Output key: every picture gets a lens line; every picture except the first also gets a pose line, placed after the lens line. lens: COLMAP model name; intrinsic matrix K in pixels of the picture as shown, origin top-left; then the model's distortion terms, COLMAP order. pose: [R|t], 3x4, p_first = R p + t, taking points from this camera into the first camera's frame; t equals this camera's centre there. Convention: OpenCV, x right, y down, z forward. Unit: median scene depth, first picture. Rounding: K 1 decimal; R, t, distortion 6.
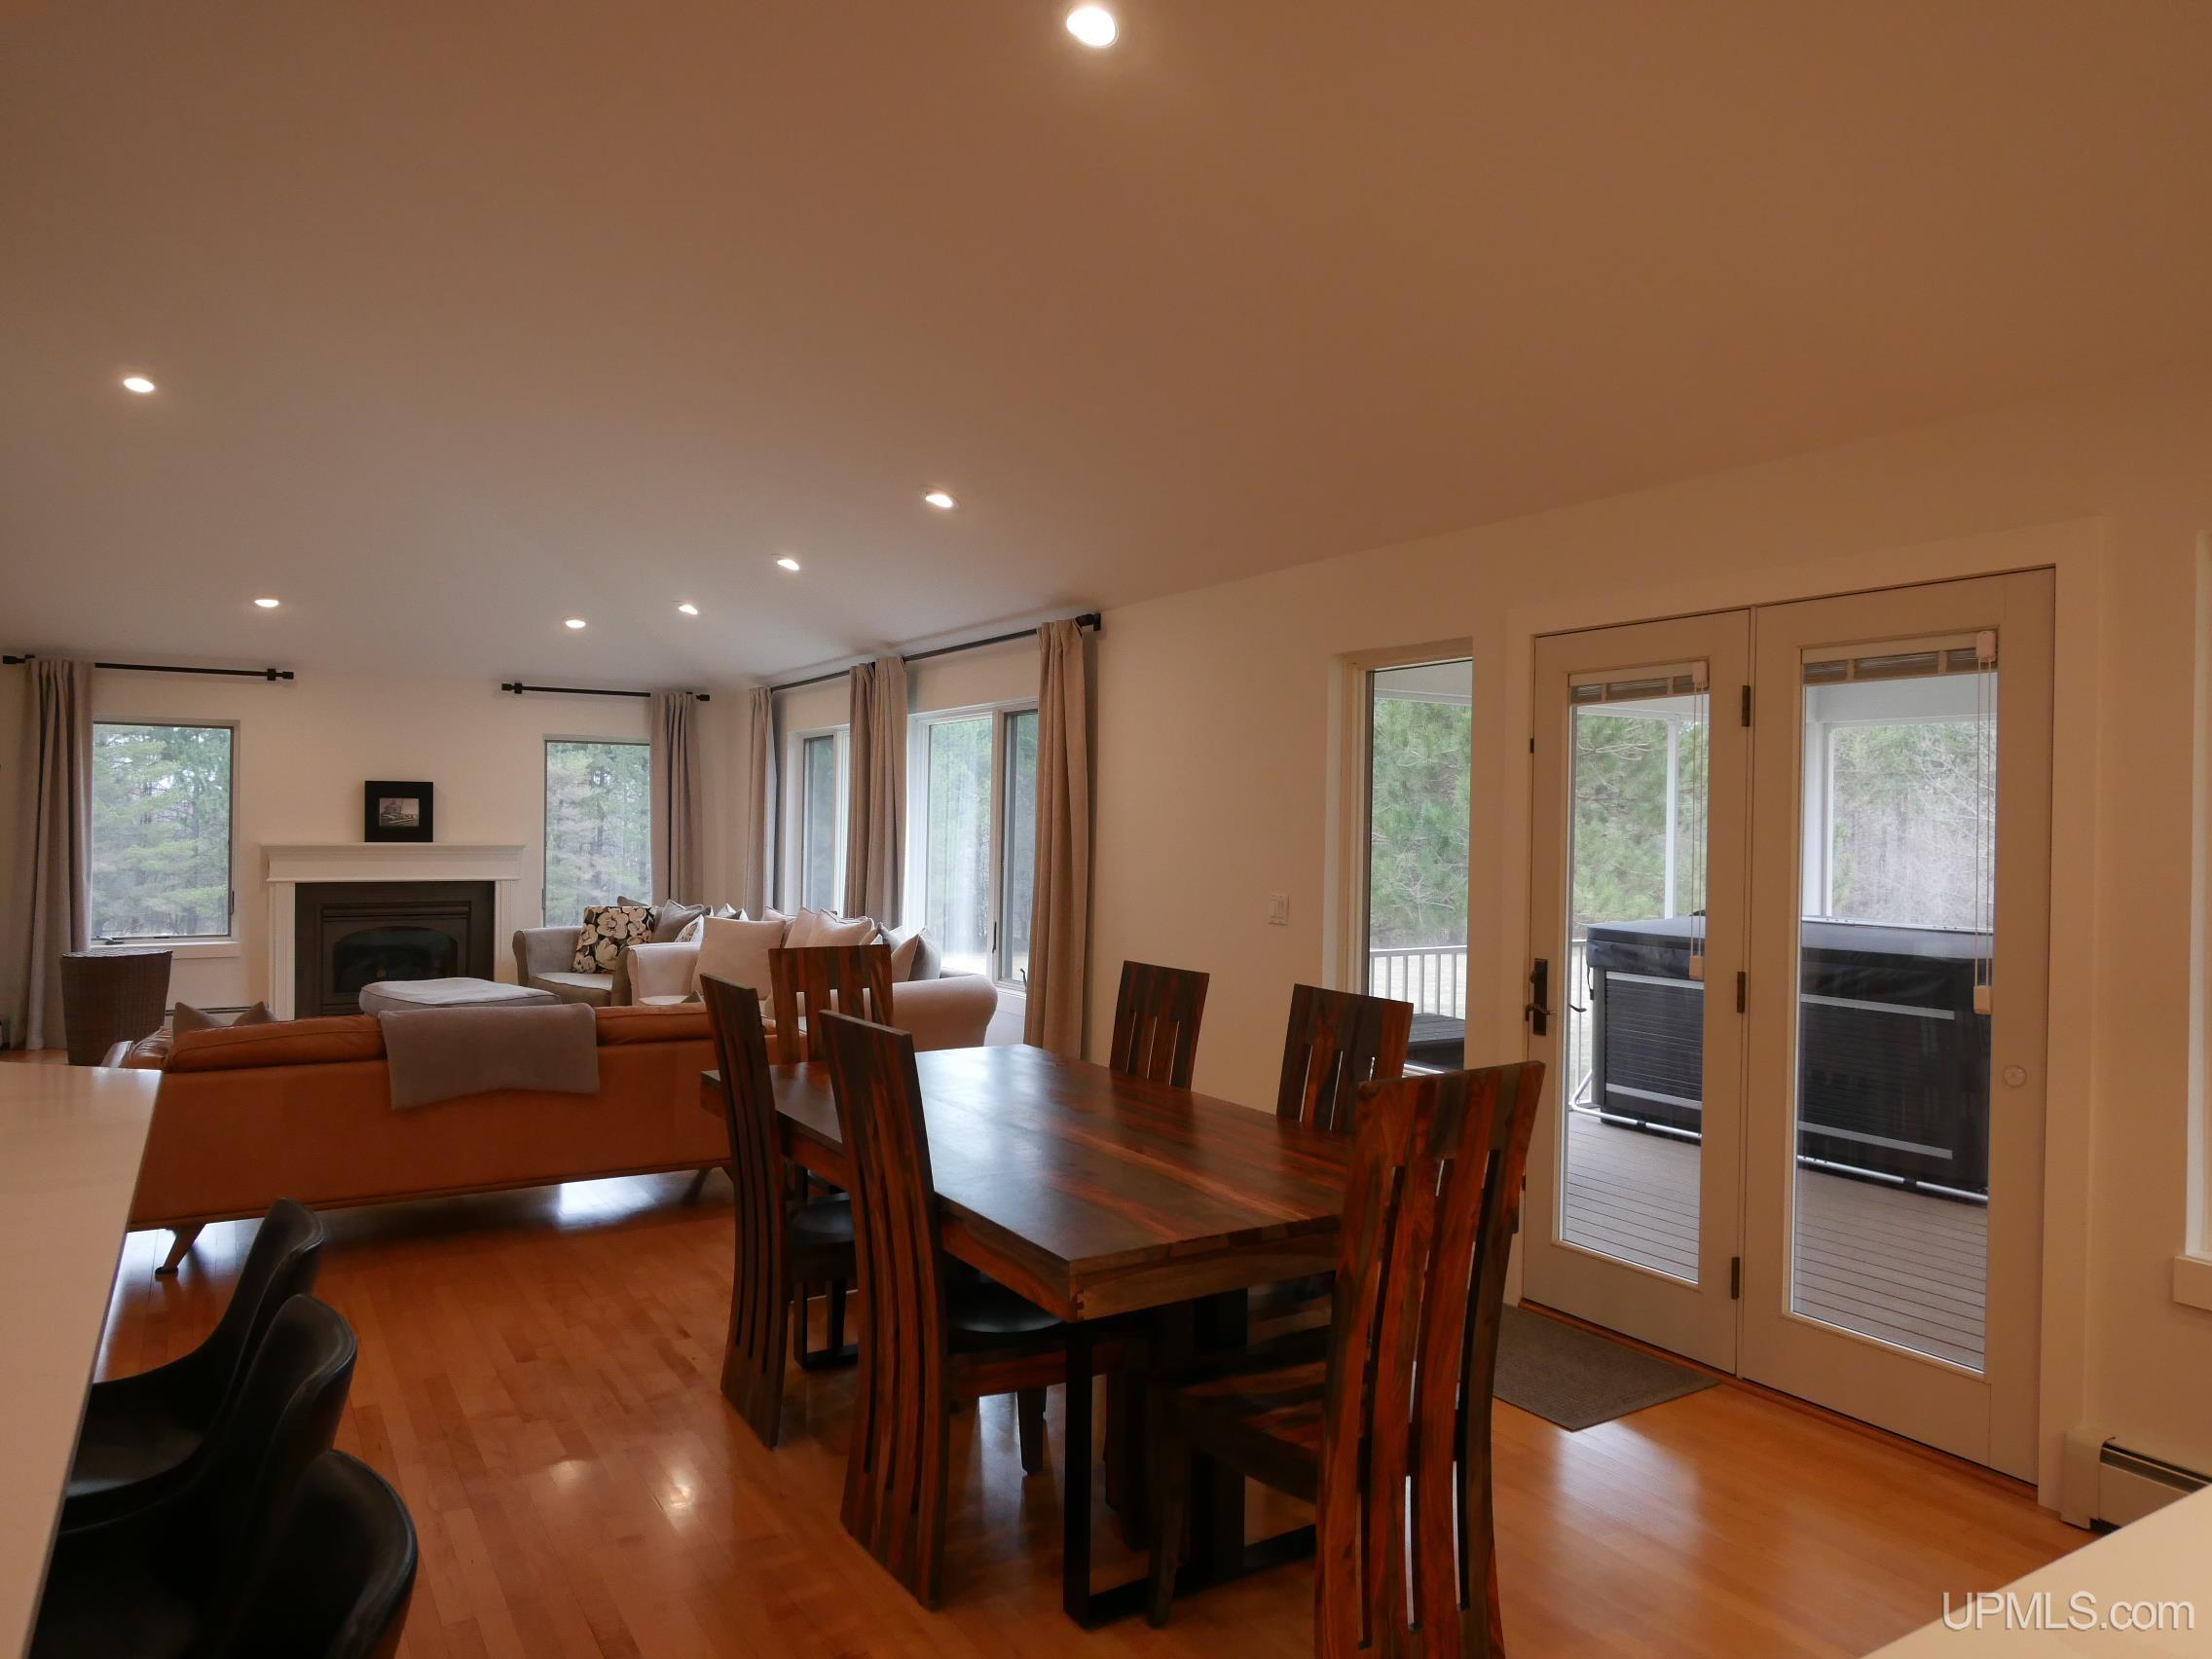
lens RADIAL K [[1452.5, 0, 1106.0], [0, 1452.5, 829.5], [0, 0, 1]] dist [-0.000571, -0.000801]
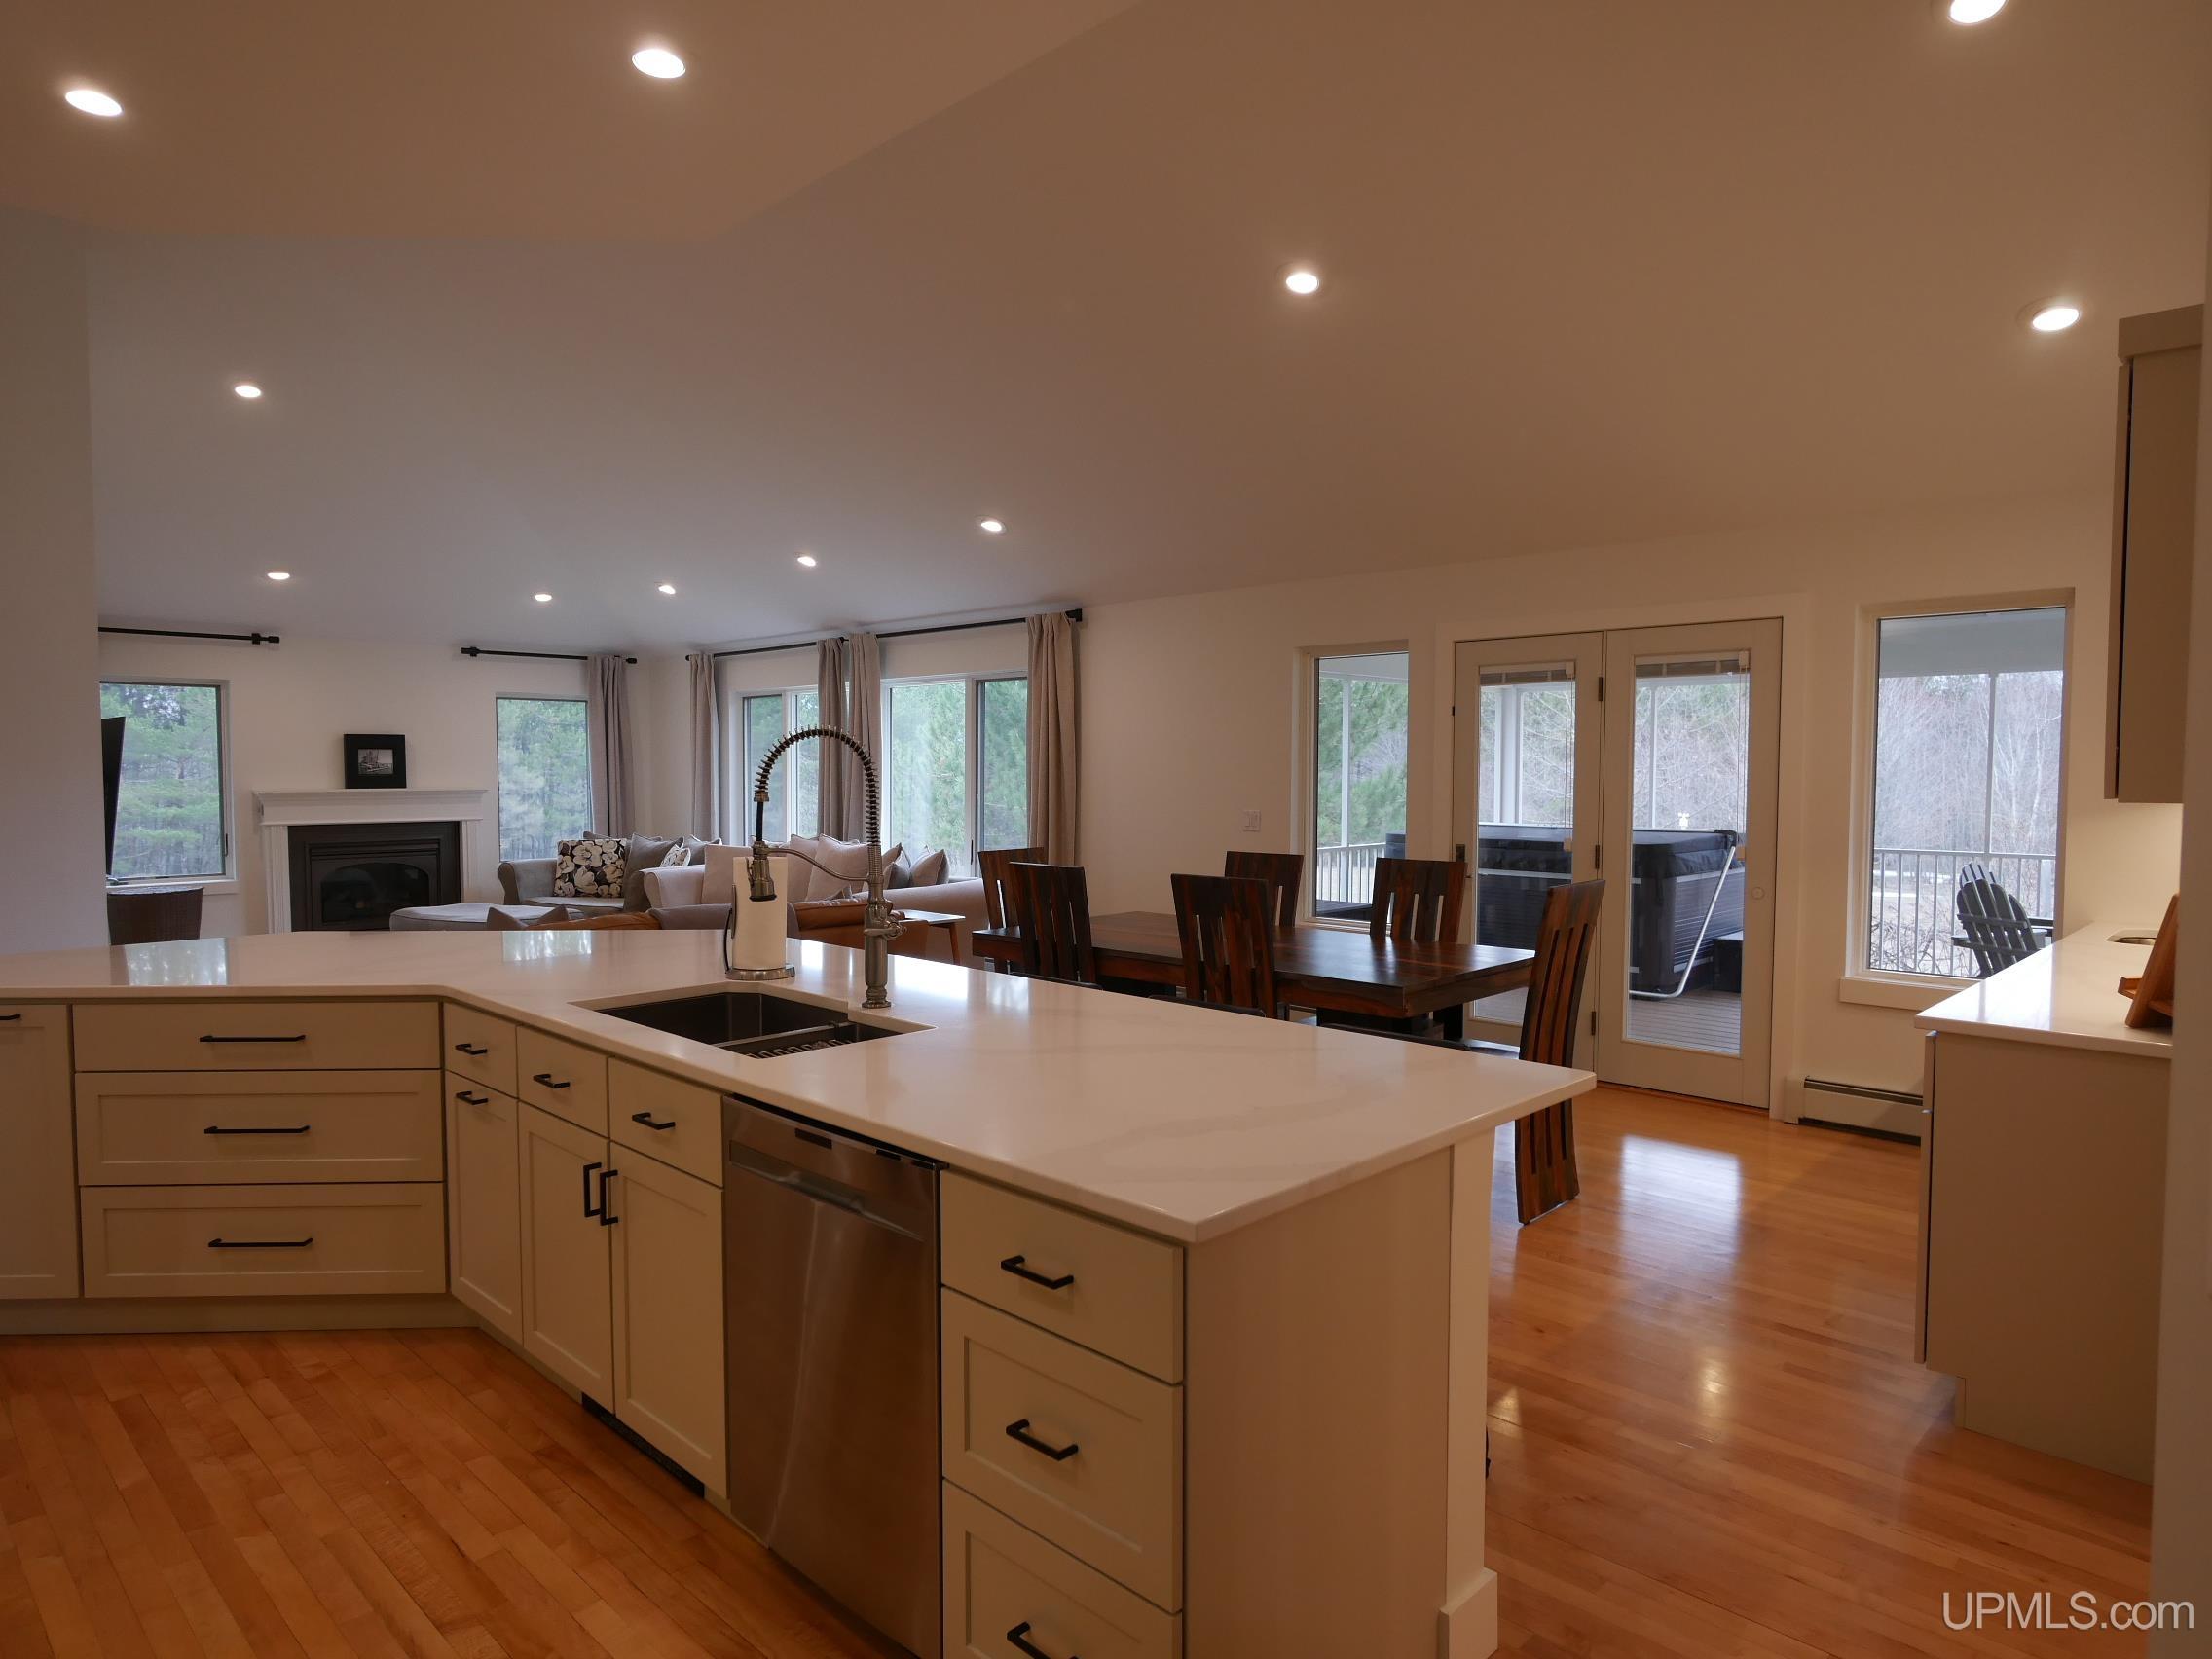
lens RADIAL K [[1314.3, 0, 1106.0], [0, 1314.3, 829.5], [0, 0, 1]] dist [0.000096, -0.000345]
pose [[0.968688, -0.023564, 0.247162, -0.205659], [0.012432, 0.998841, 0.046504, 0.000217], [-0.247972, -0.041975, 0.967858, -0.143640]]
